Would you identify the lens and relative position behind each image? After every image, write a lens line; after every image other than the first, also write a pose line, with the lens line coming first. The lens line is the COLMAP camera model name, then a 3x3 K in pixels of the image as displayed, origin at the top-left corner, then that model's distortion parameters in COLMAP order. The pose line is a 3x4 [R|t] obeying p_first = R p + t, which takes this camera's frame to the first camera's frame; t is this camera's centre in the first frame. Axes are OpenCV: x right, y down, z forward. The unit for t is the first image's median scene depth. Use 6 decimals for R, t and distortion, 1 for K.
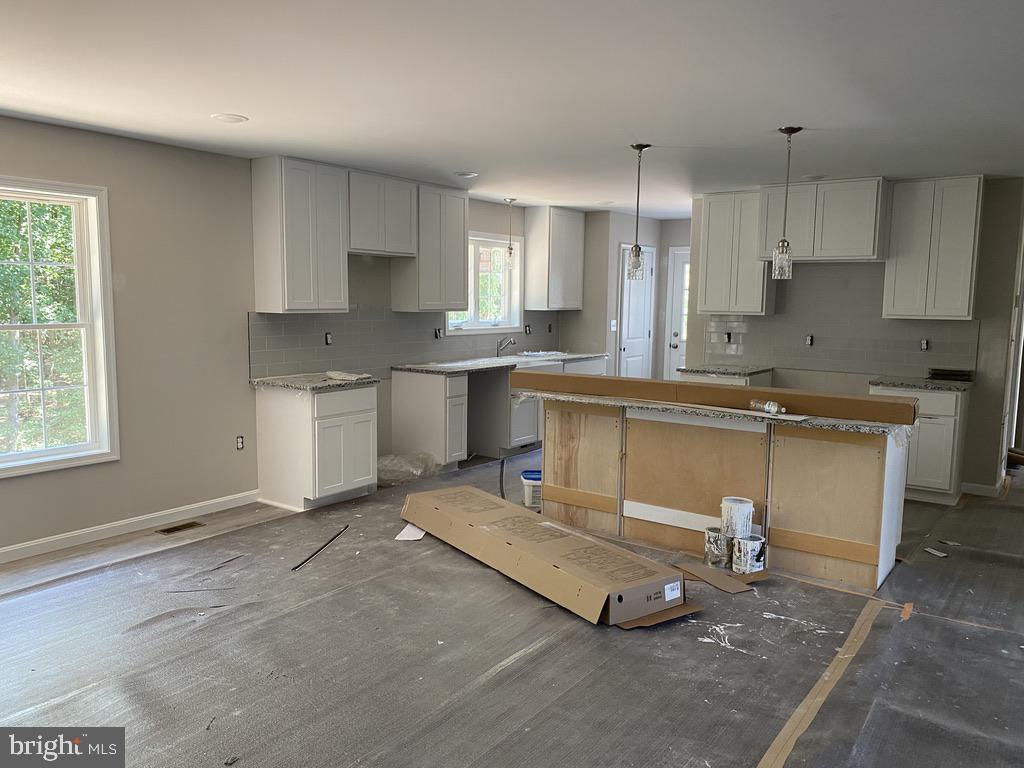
lens RADIAL K [[797.2, 0, 474.4], [0, 797.2, 391.6], [0, 0, 1]] dist [-0.035081, 0.056461]
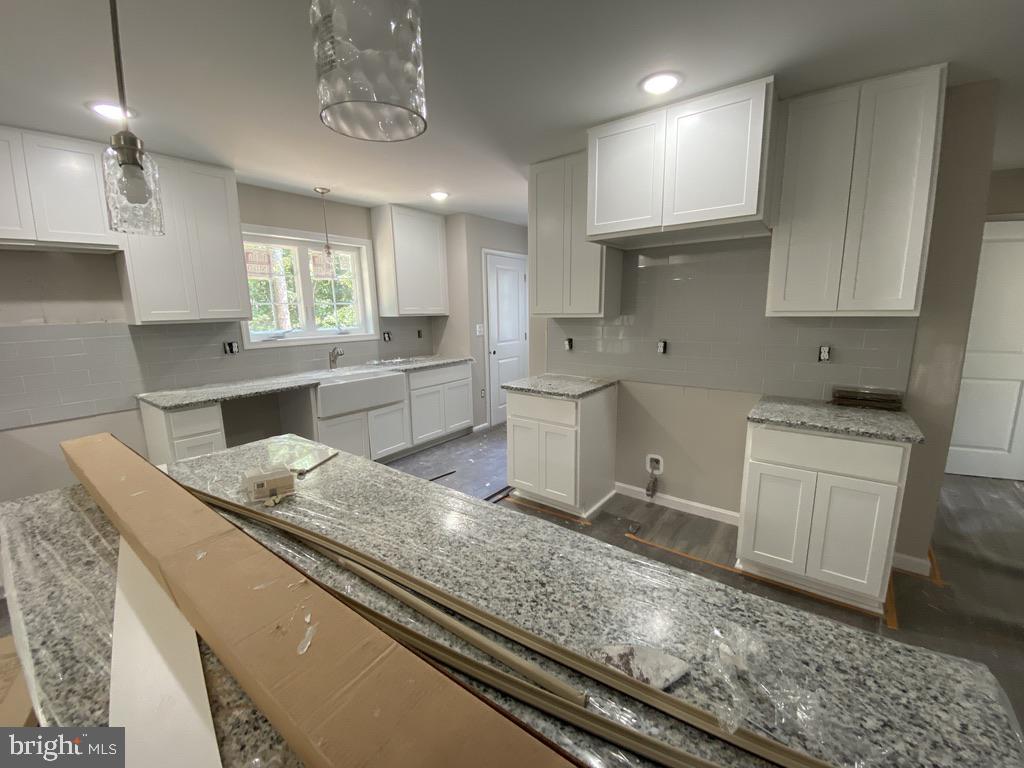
lens RADIAL K [[419.7, 0, 503.8], [0, 419.7, 383.9], [0, 0, 1]] dist [0.007016, -0.002046]
pose [[0.999603, -0.022738, -0.016613, 0.302300], [0.023675, 0.998004, 0.058547, -0.063405], [0.015248, -0.058917, 0.998146, 0.650652]]
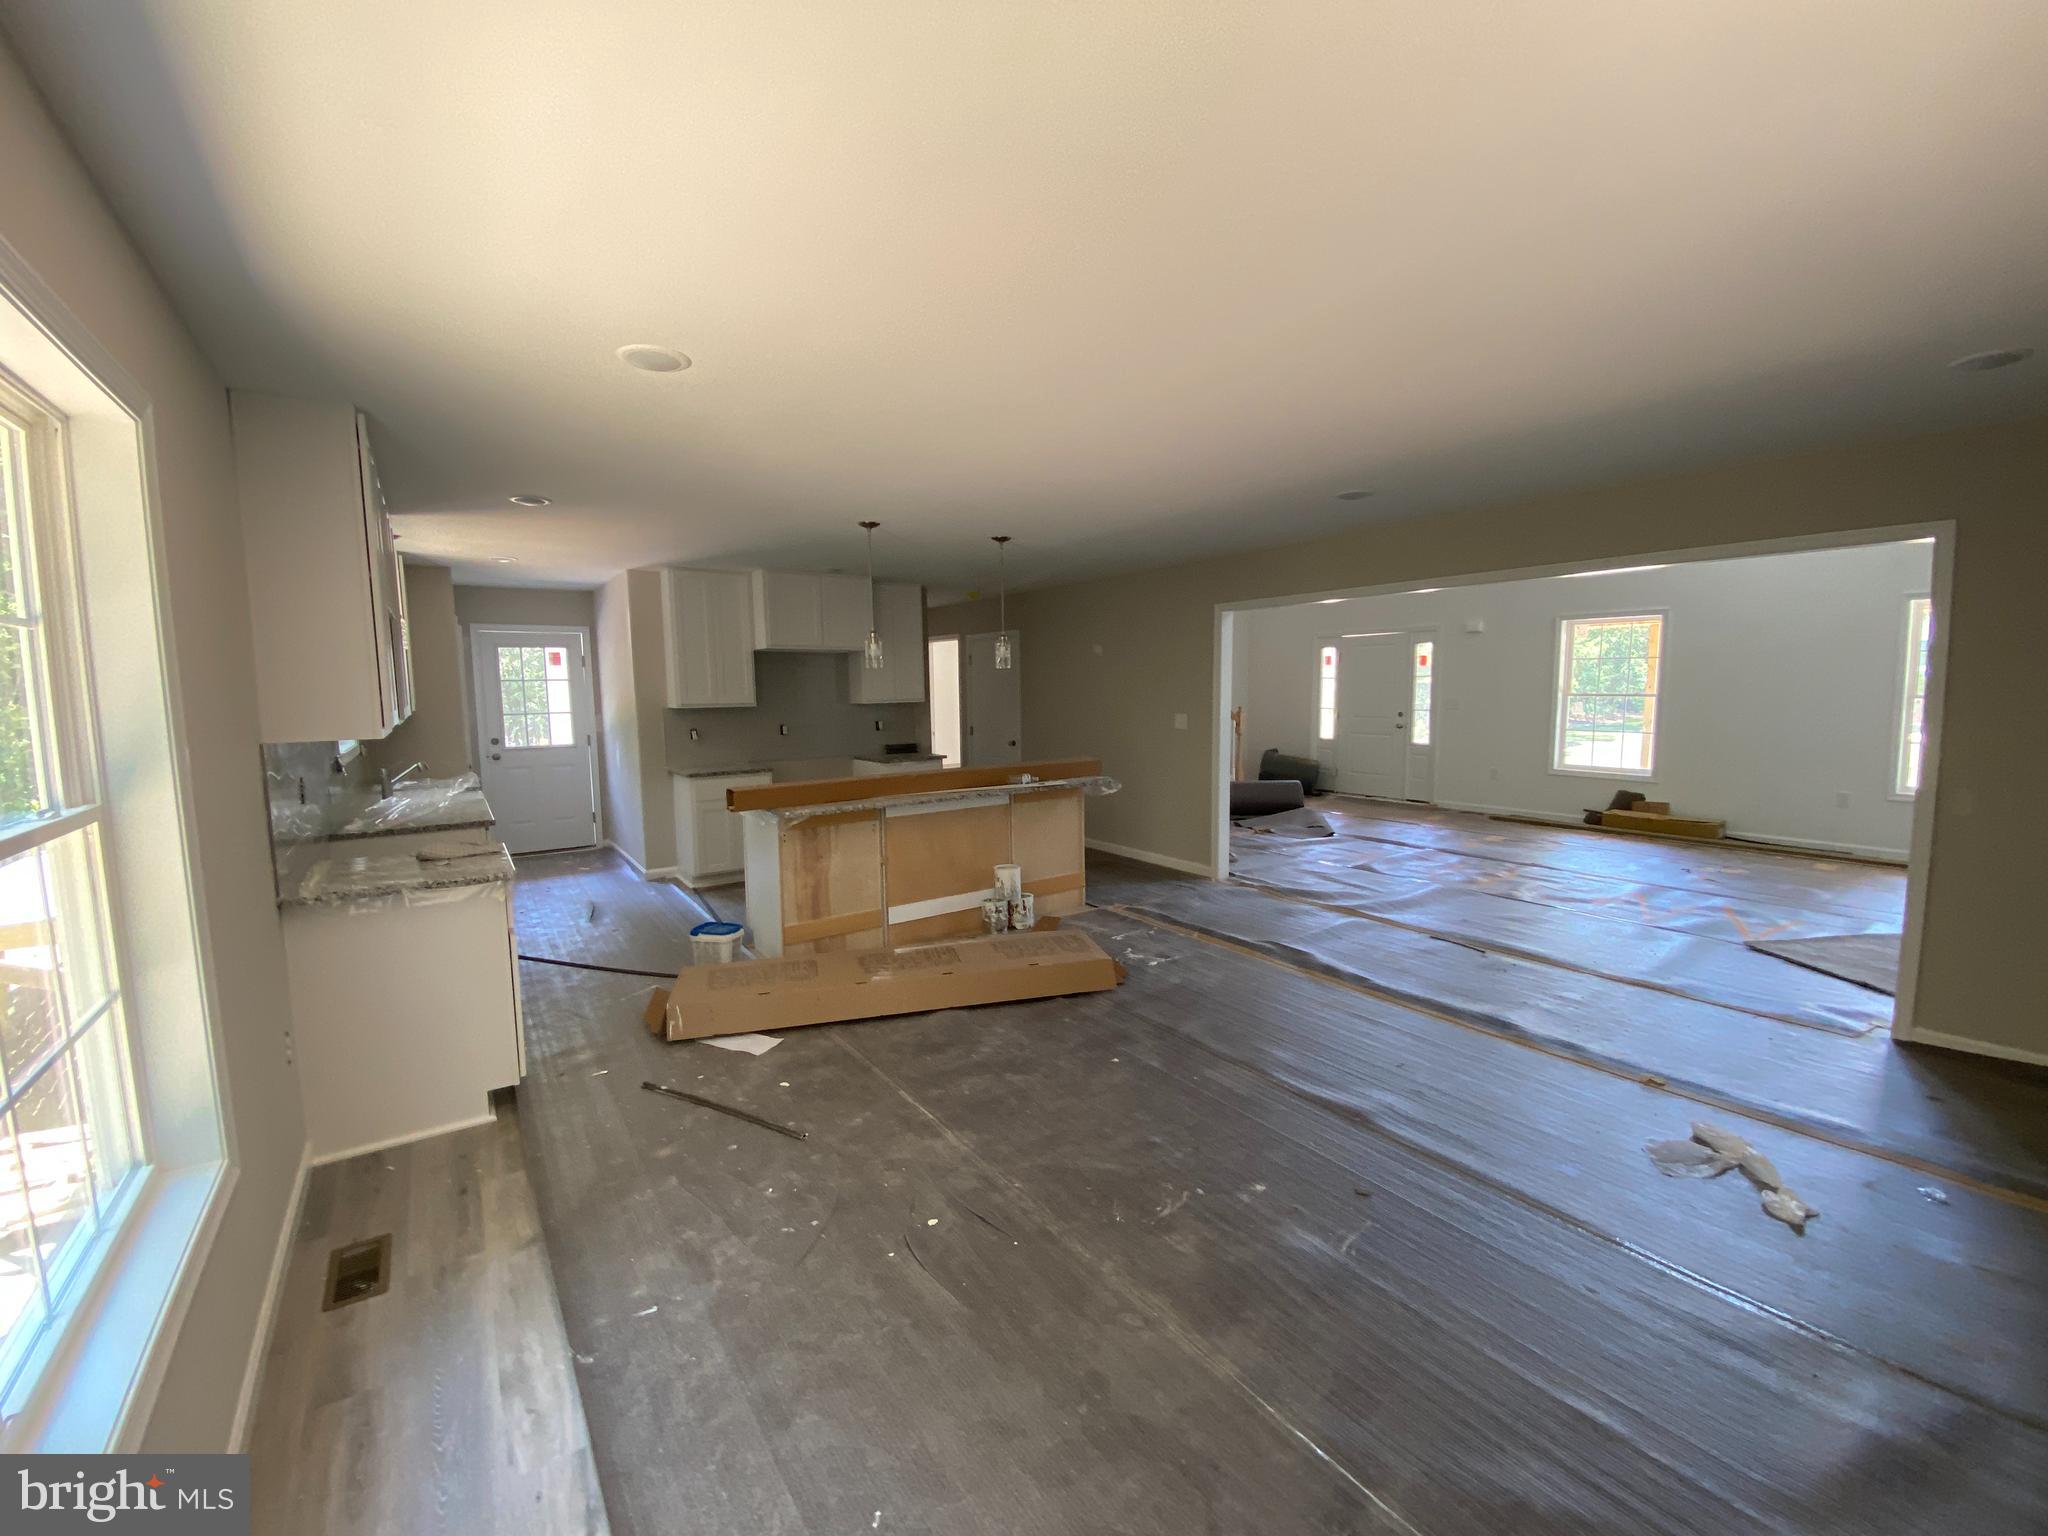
lens RADIAL K [[839.5, 0, 1033.5], [0, 839.5, 767.6], [0, 0, 1]] dist [0.007016, -0.002046]
pose [[0.284565, -0.112000, 0.952092, -0.556510], [0.131592, 0.988314, 0.076930, -0.063316], [-0.949582, 0.103396, 0.295978, 0.441376]]
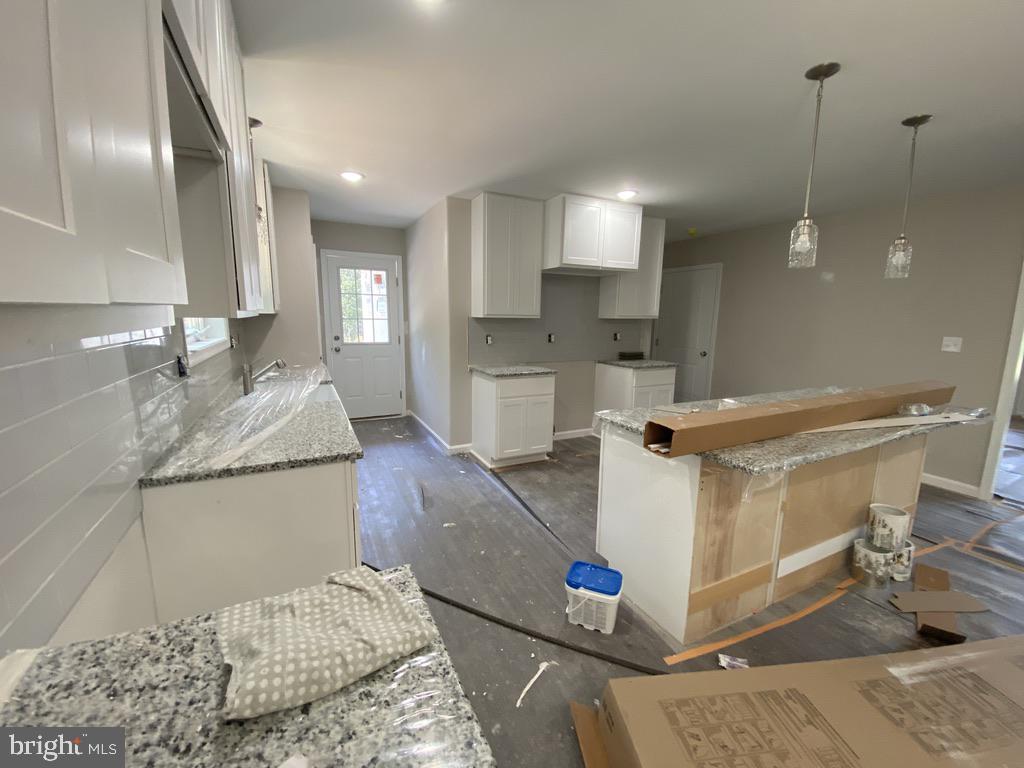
lens RADIAL K [[419.7, 0, 521.5], [0, 419.7, 390.0], [0, 0, 1]] dist [0.007016, -0.002046]
pose [[0.417073, -0.167077, 0.893385, -0.214462], [0.096507, 0.985542, 0.139258, -0.090046], [-0.903735, 0.028138, 0.427167, 0.864884]]
